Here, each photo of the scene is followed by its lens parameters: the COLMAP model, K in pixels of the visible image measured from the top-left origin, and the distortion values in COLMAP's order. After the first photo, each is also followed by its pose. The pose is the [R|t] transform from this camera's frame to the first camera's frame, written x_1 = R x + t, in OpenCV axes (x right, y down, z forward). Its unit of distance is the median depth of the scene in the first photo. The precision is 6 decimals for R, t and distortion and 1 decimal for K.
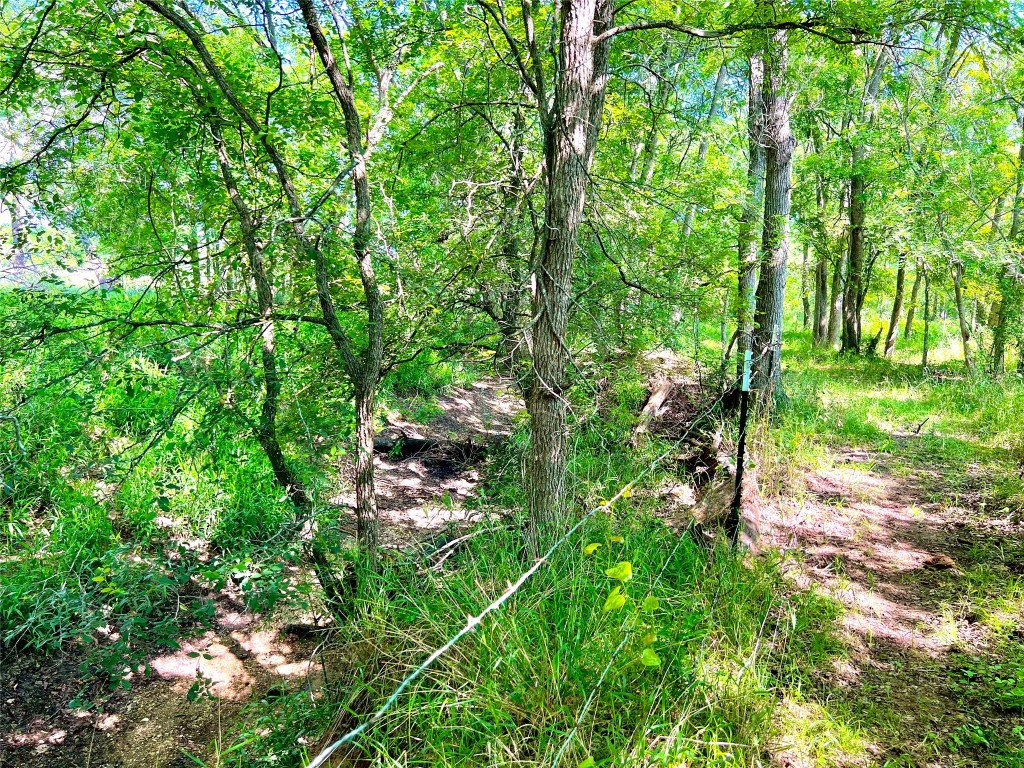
lens RADIAL K [[760.7, 0, 512.0], [0, 760.7, 384.0], [0, 0, 1]] dist [0.057587, -0.071297]
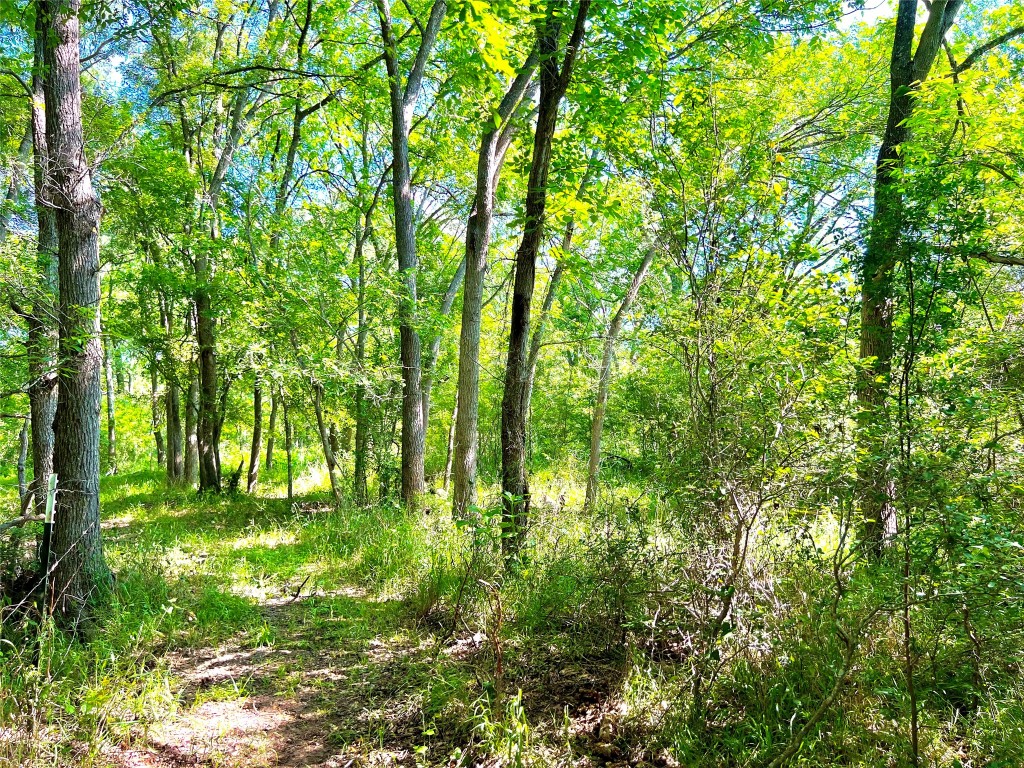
lens RADIAL K [[760.7, 0, 512.0], [0, 760.7, 384.0], [0, 0, 1]] dist [0.057587, -0.071297]
pose [[0.705436, 0.002260, 0.708770, 0.070010], [0.121441, 0.984822, -0.124010, -0.012690], [-0.698292, 0.173555, 0.694454, 0.145086]]
